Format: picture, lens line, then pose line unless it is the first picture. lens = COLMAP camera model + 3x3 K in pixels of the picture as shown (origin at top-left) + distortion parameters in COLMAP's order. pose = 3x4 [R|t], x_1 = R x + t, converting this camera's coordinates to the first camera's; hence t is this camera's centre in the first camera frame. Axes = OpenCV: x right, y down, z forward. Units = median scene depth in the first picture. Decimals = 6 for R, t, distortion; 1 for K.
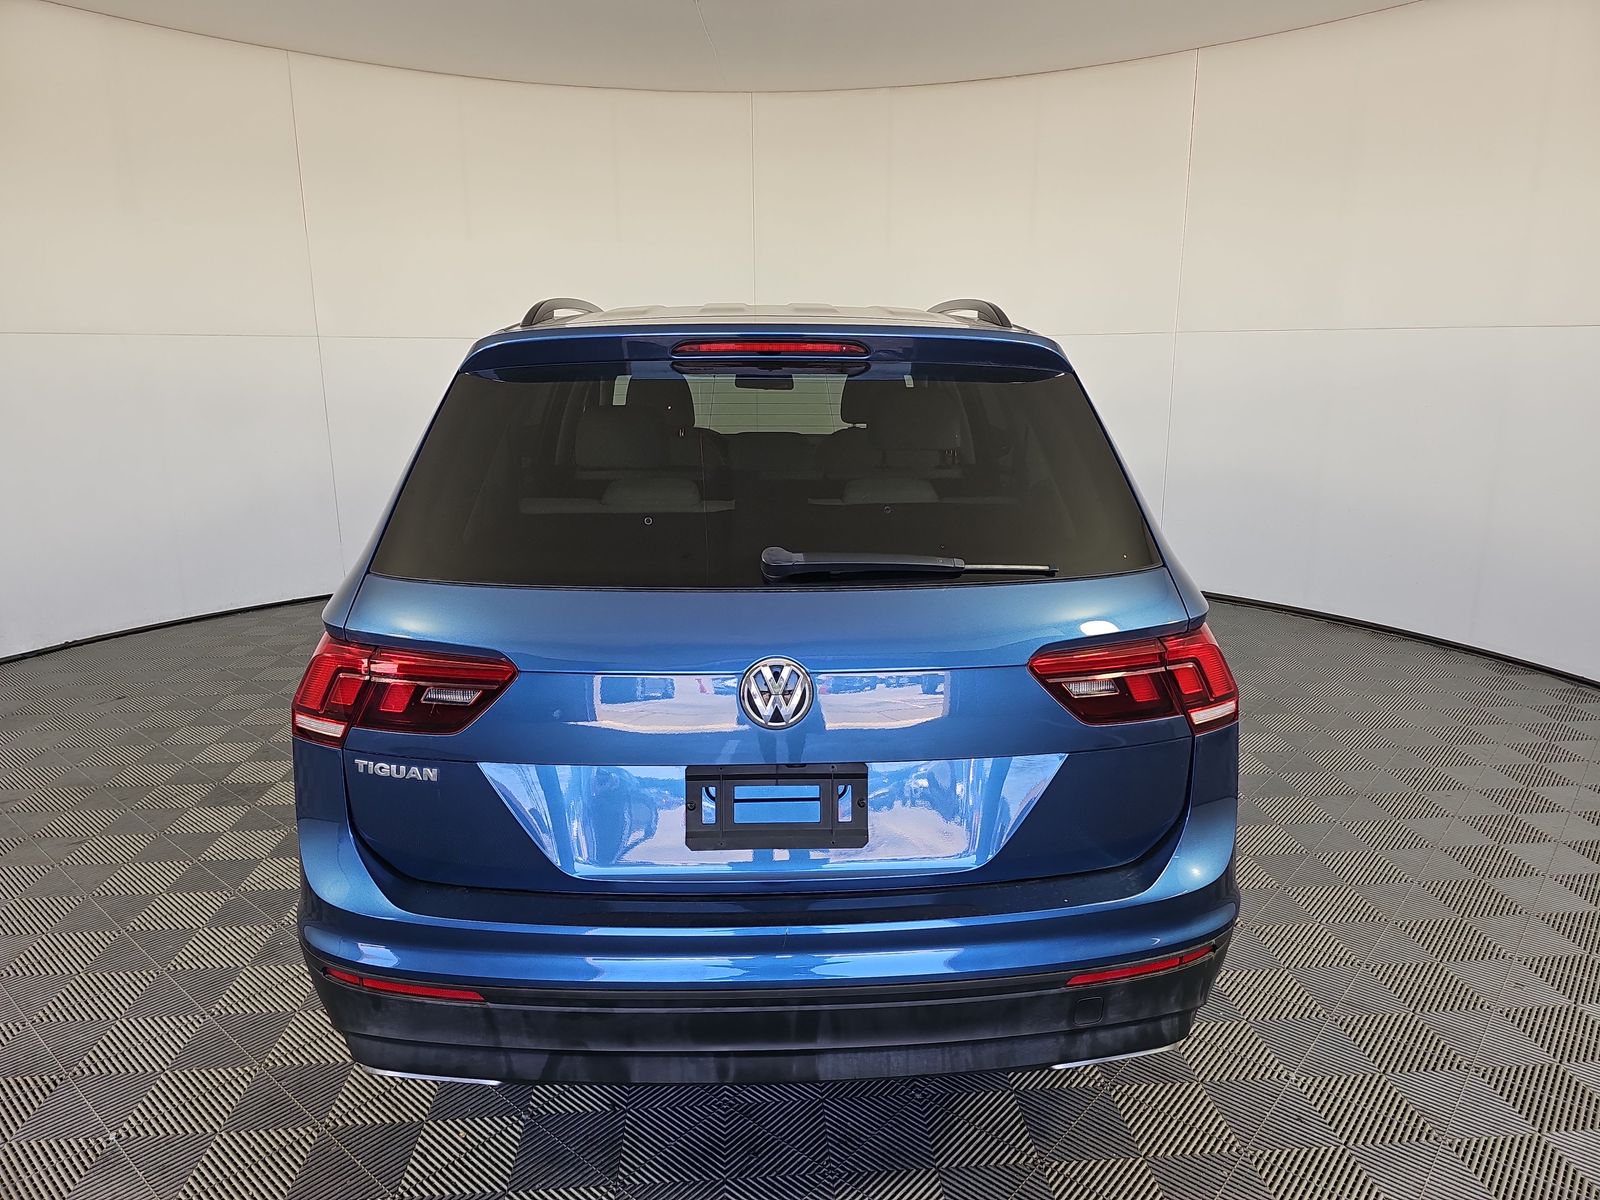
lens RADIAL K [[1073.1, 0, 803.8], [0, 1073.1, 606.1], [0, 0, 1]] dist [0.004119, -0.021696]
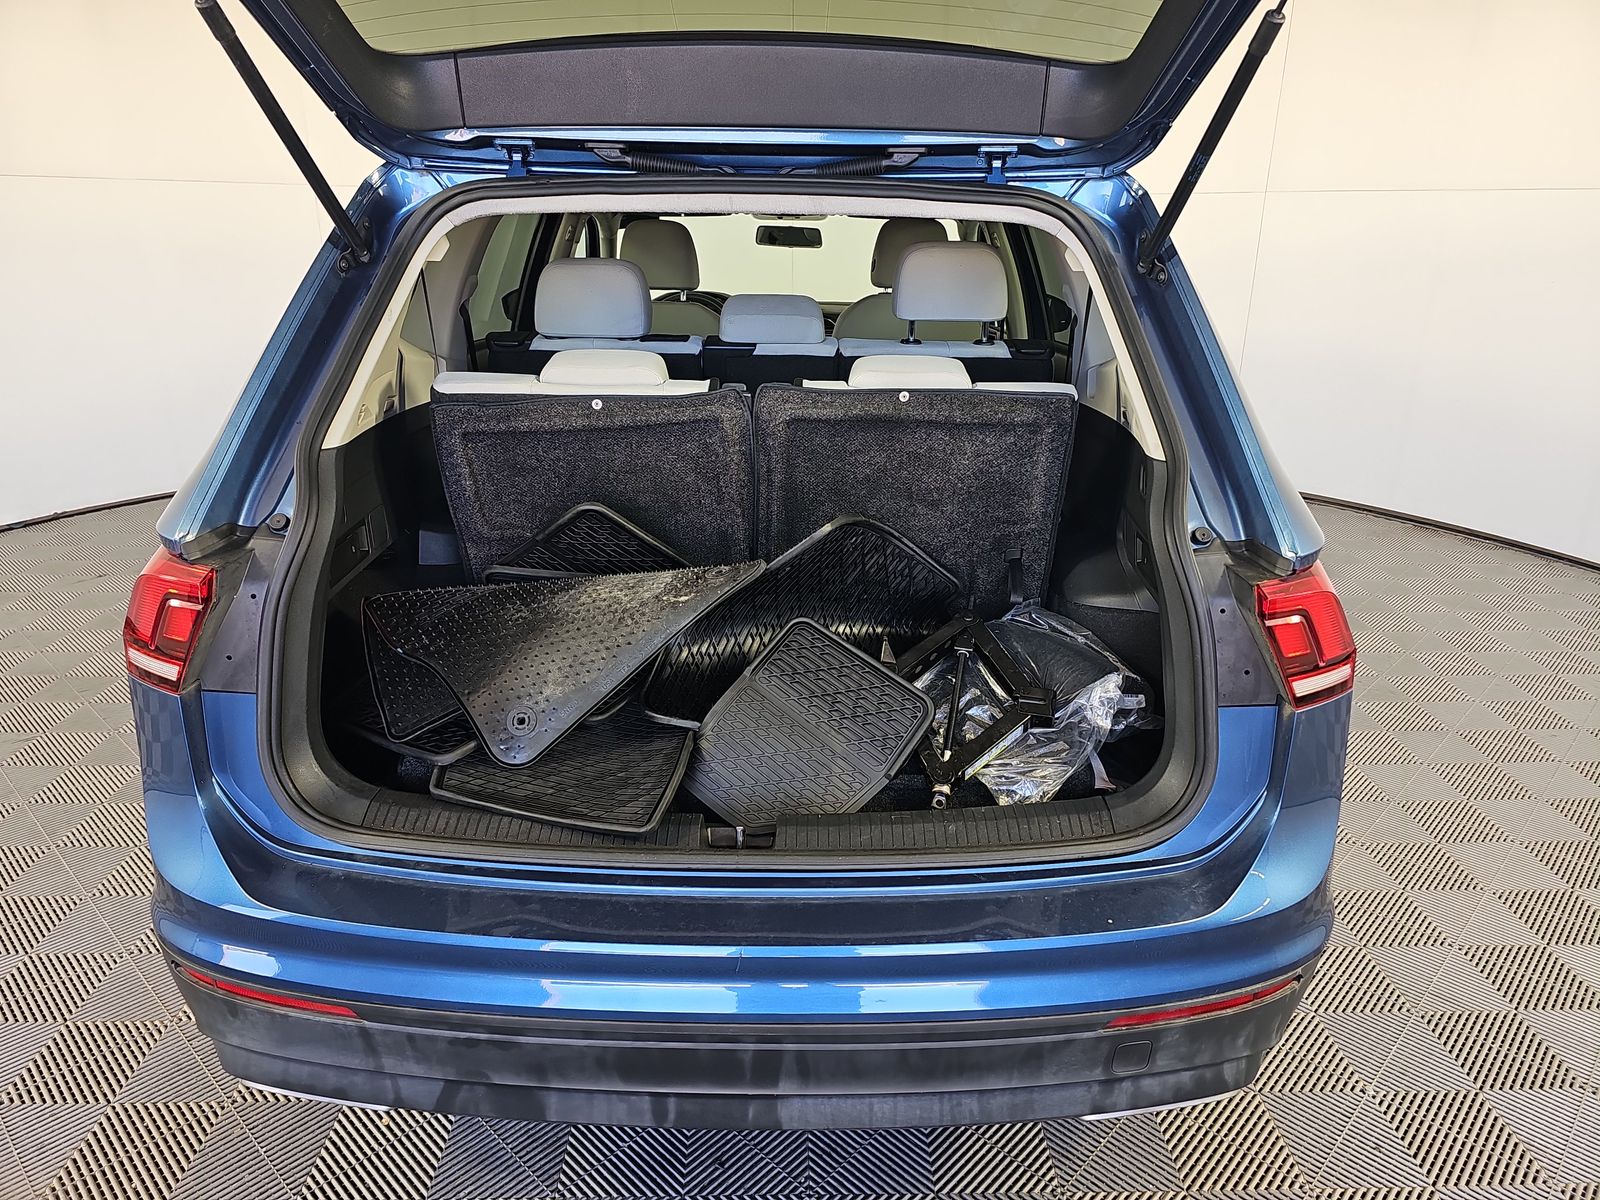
lens RADIAL K [[1073.1, 0, 801.9], [0, 1073.1, 590.3], [0, 0, 1]] dist [0.004119, -0.021696]
pose [[0.998628, 0.028257, -0.044085, 0.043094], [-0.023680, 0.994595, 0.101099, -0.026523], [0.046704, -0.099916, 0.993899, 0.209633]]
